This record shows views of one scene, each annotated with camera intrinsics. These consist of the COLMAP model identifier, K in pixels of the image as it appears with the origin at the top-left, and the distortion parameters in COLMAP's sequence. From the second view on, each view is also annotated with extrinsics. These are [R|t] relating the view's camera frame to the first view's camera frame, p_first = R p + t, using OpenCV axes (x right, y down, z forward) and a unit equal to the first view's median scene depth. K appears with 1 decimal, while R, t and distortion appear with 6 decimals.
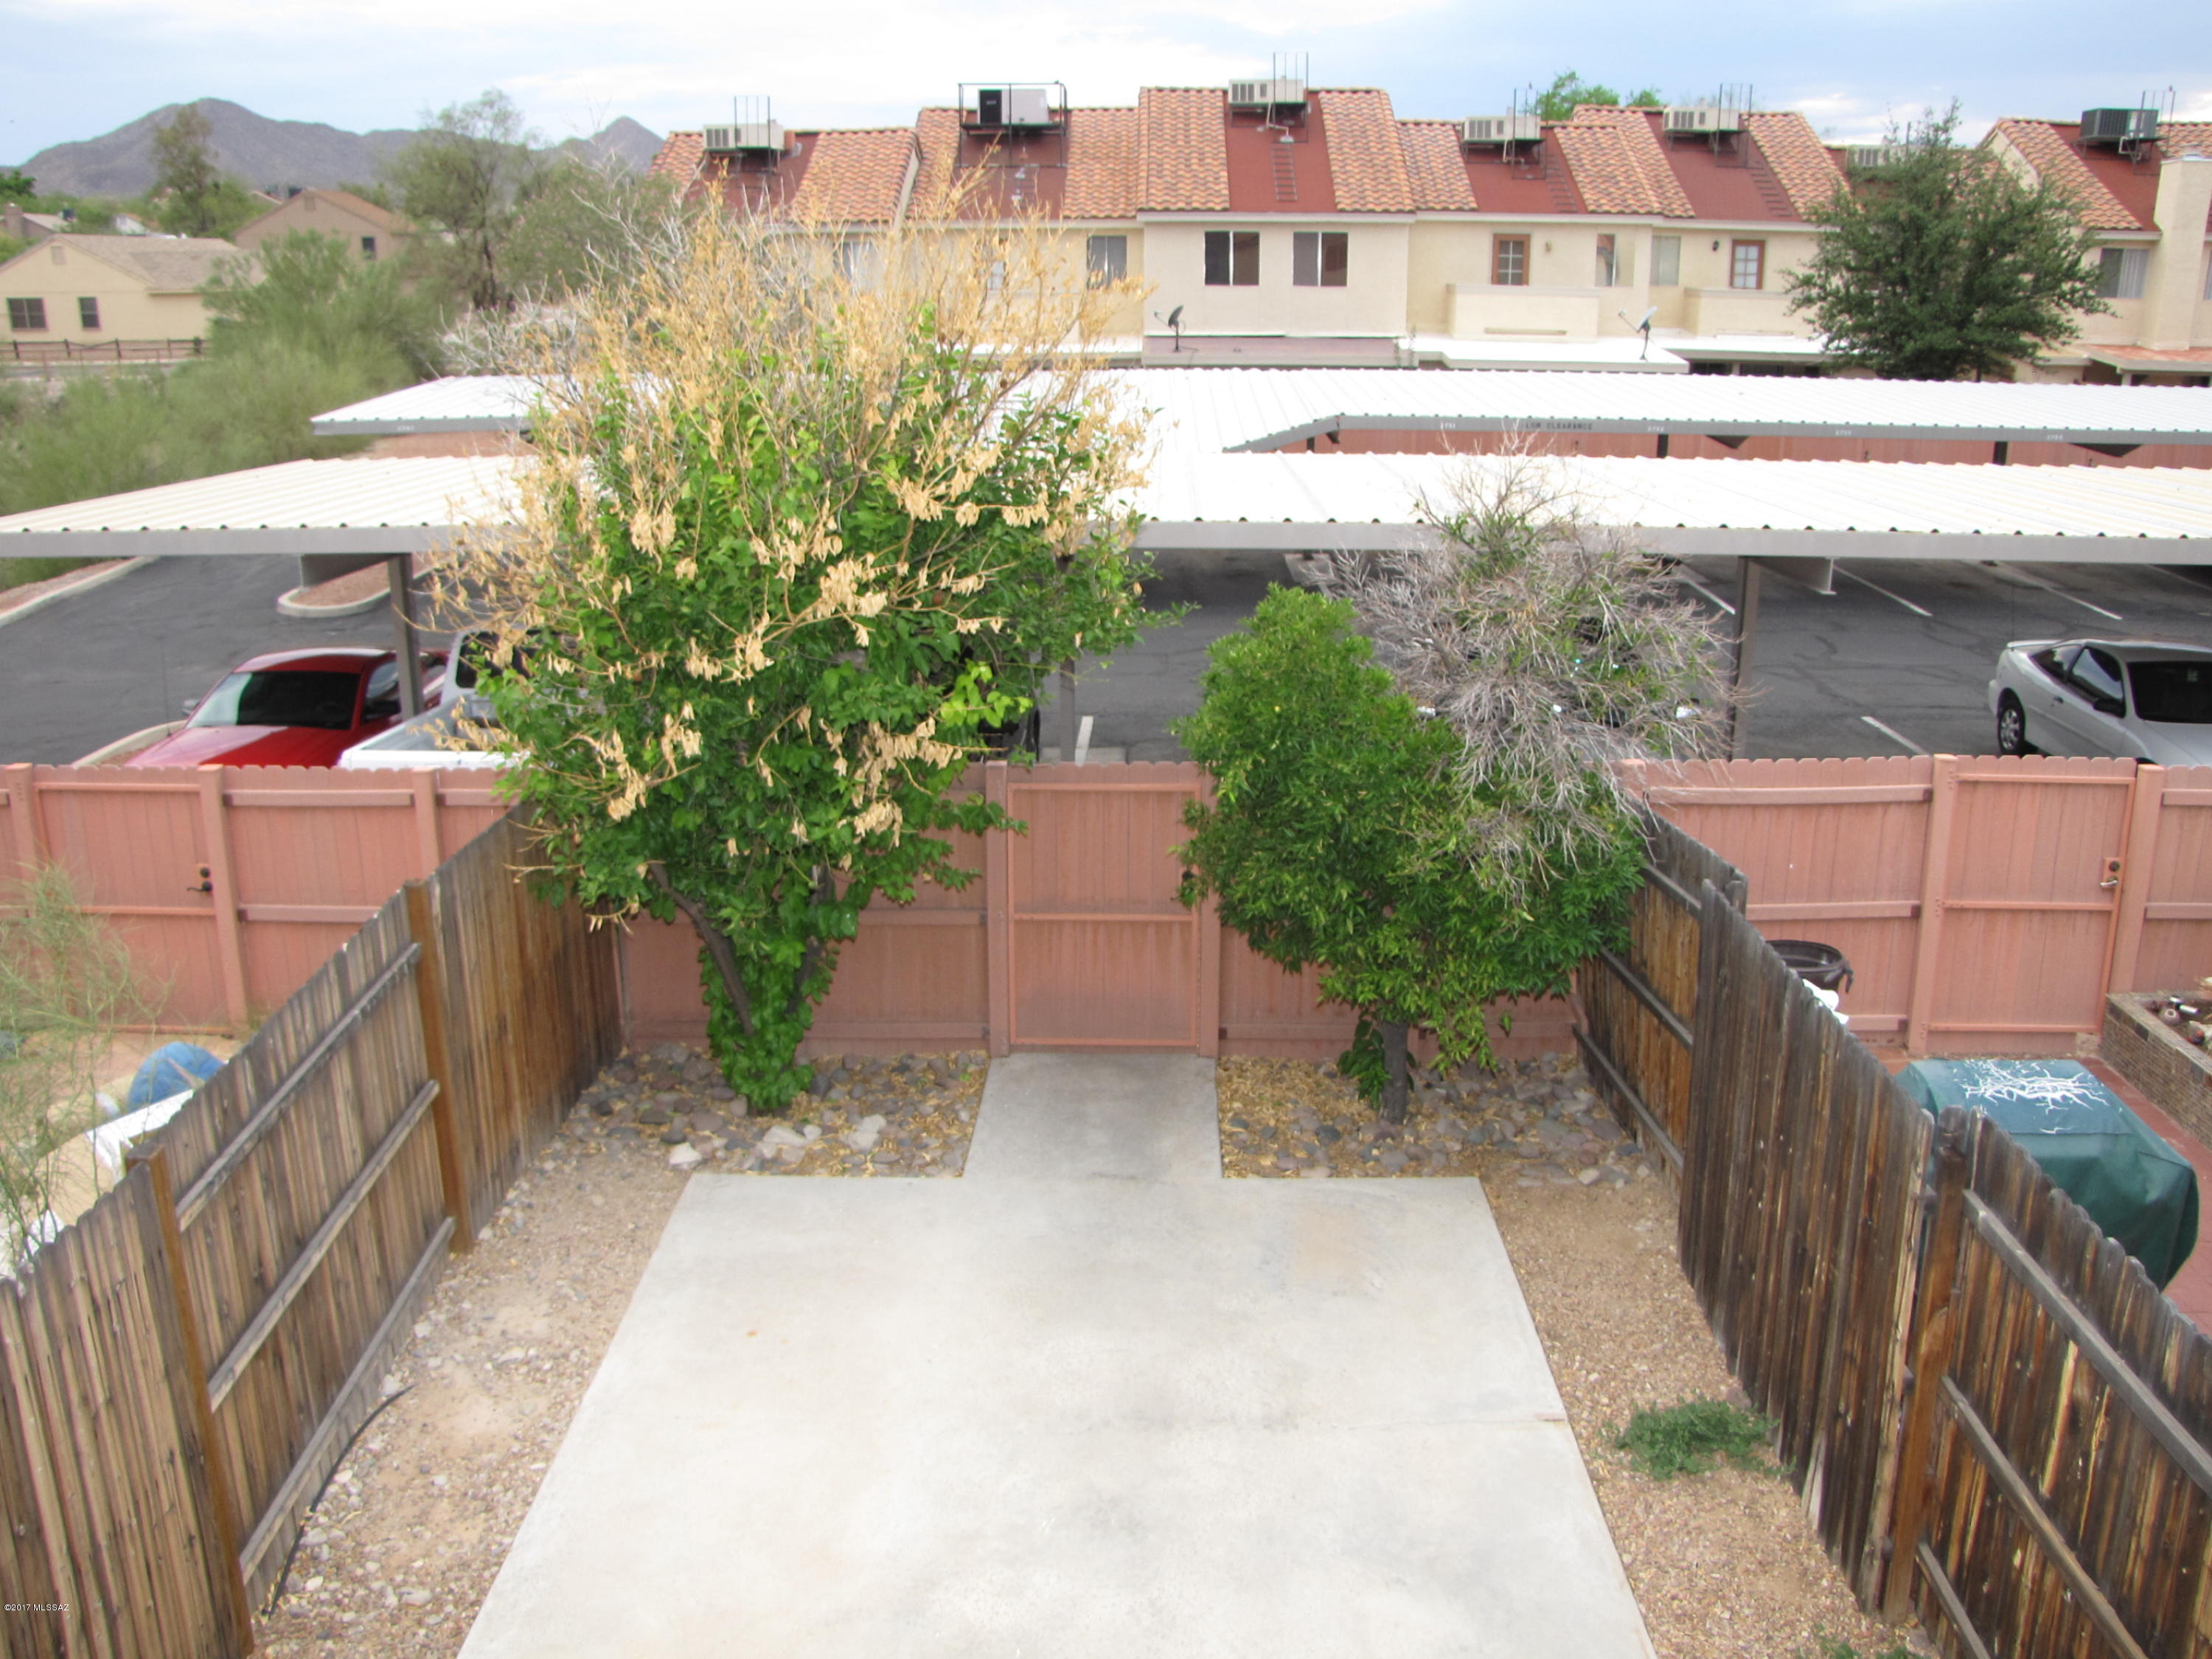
lens RADIAL K [[1865.0, 0, 1106.0], [0, 1865.0, 829.5], [0, 0, 1]] dist [-0.197260, 0.159758]
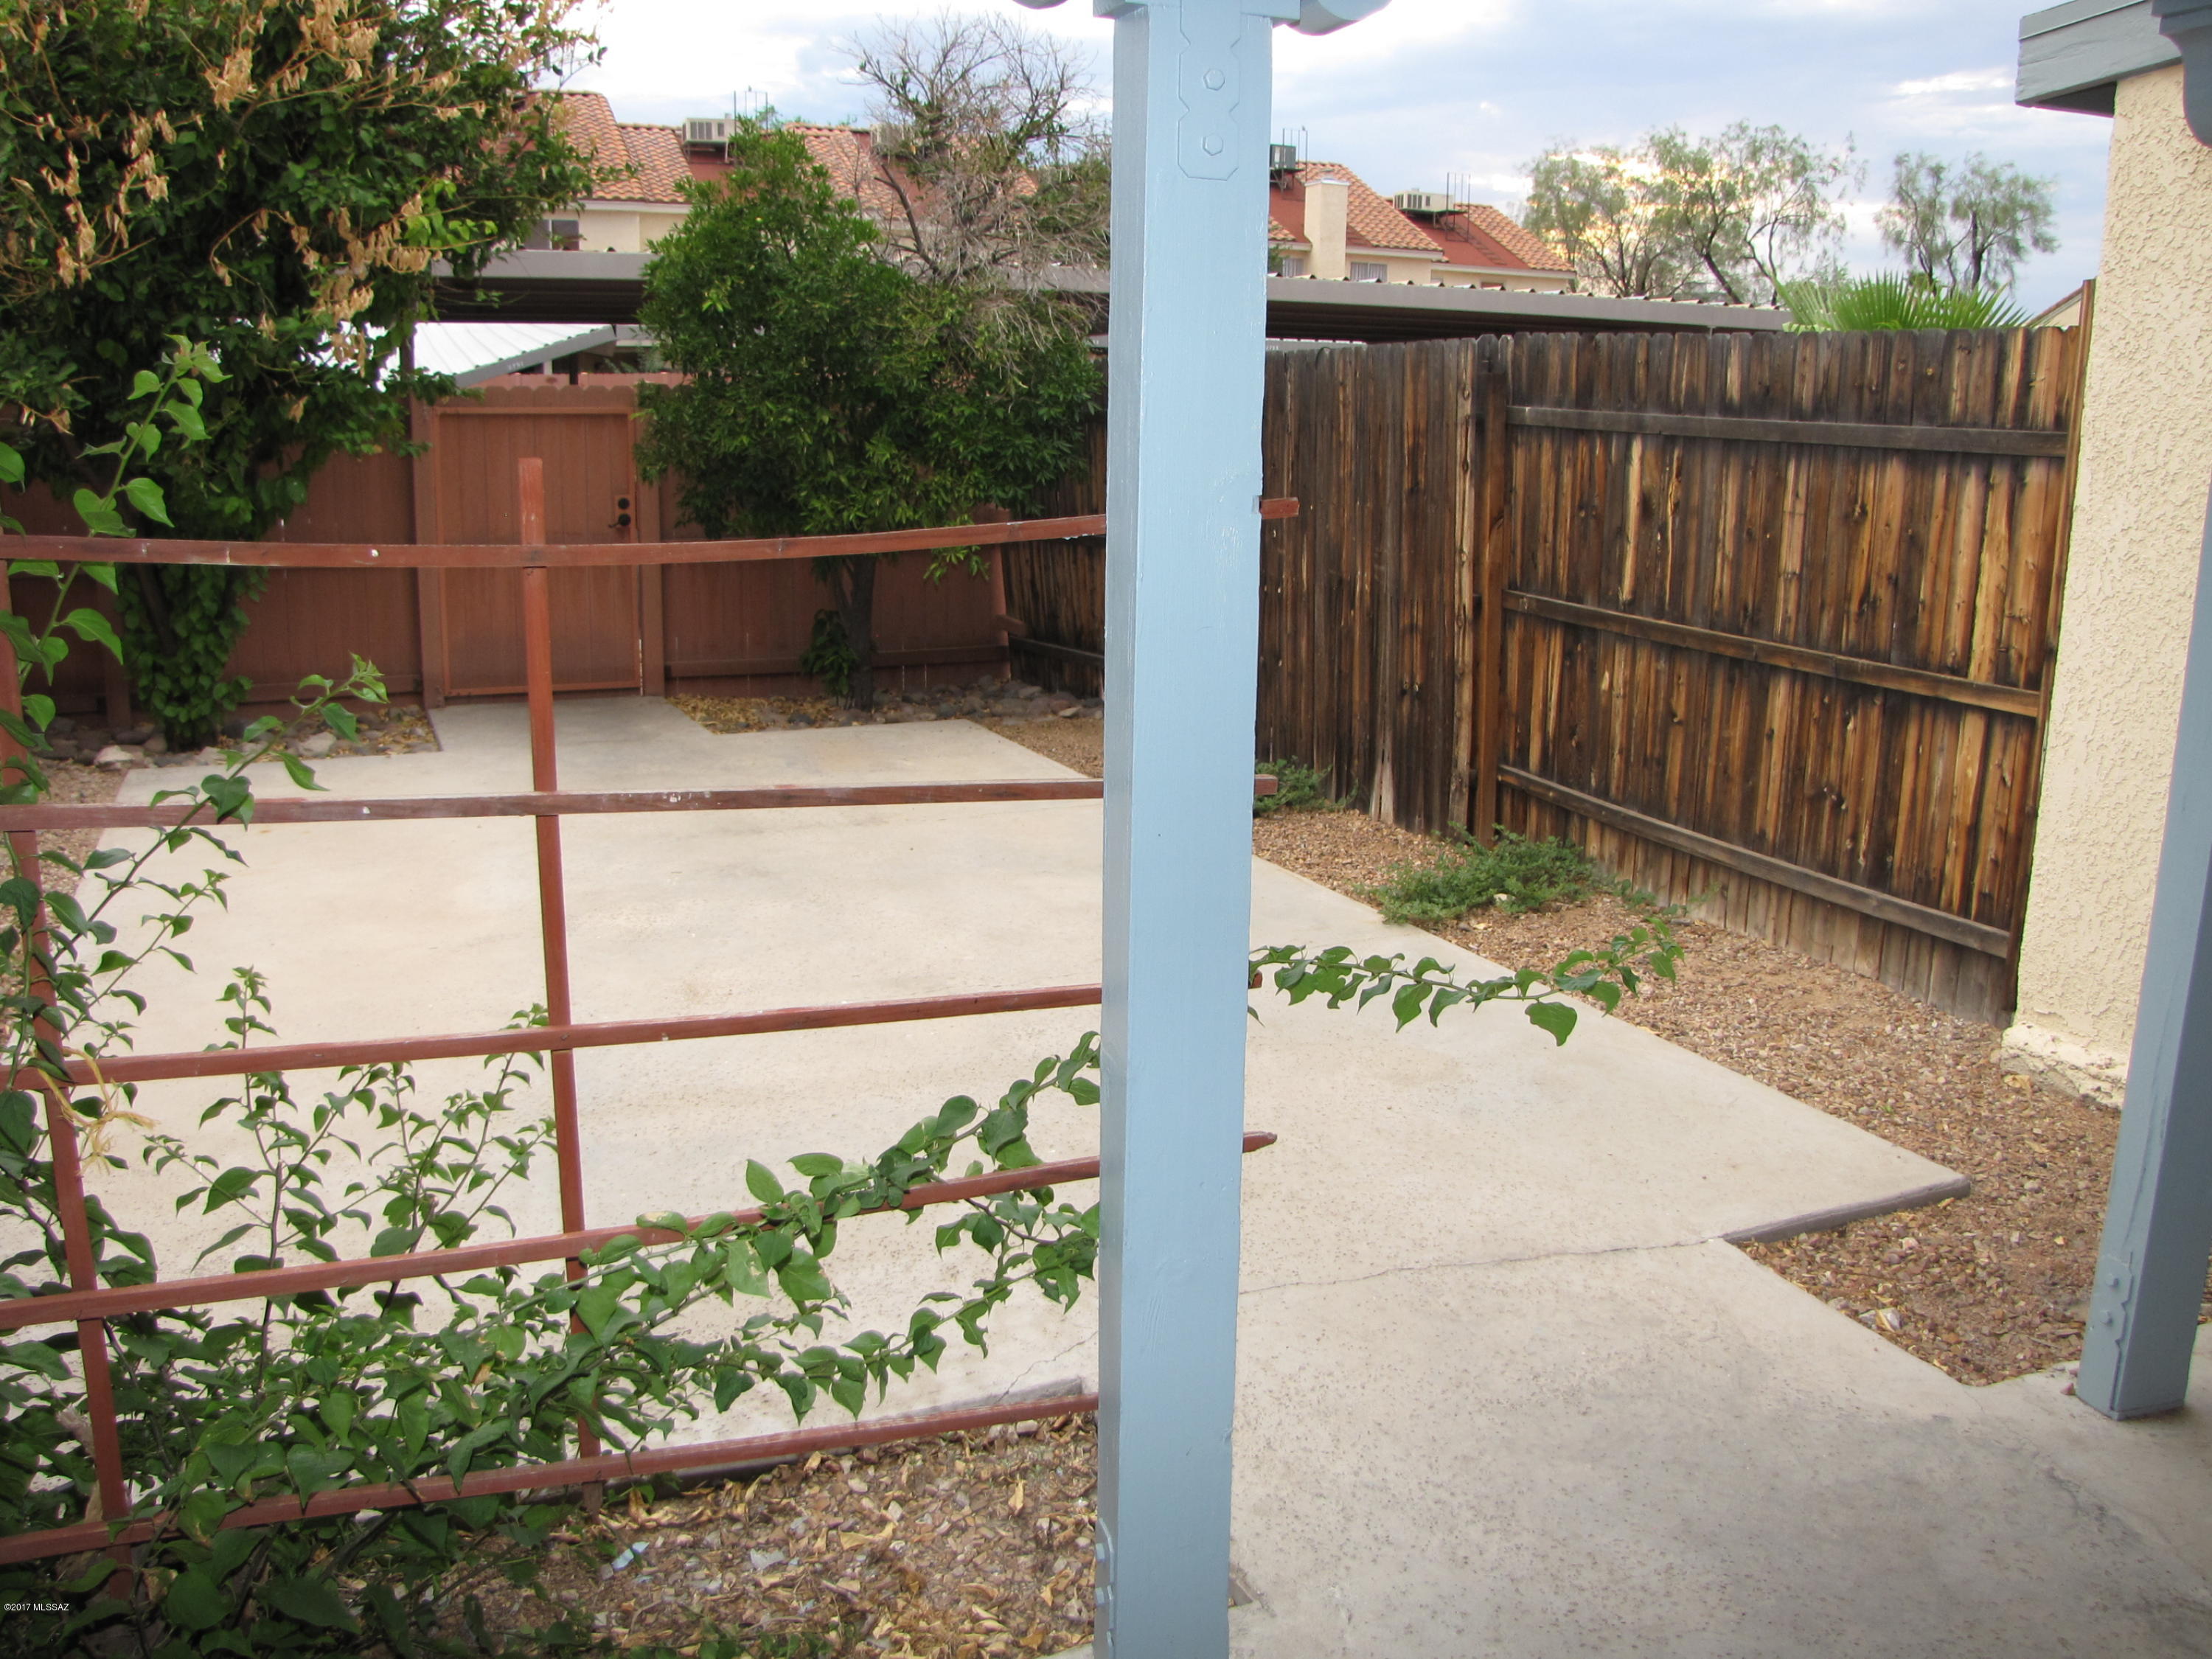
lens RADIAL K [[1851.1, 0, 1131.6], [0, 1851.1, 785.4], [0, 0, 1]] dist [-0.181625, 0.154194]
pose [[0.905207, -0.073808, 0.418513, -0.136603], [0.100701, 0.994008, -0.042507, 0.259867], [-0.412868, 0.080622, 0.907215, 0.028494]]
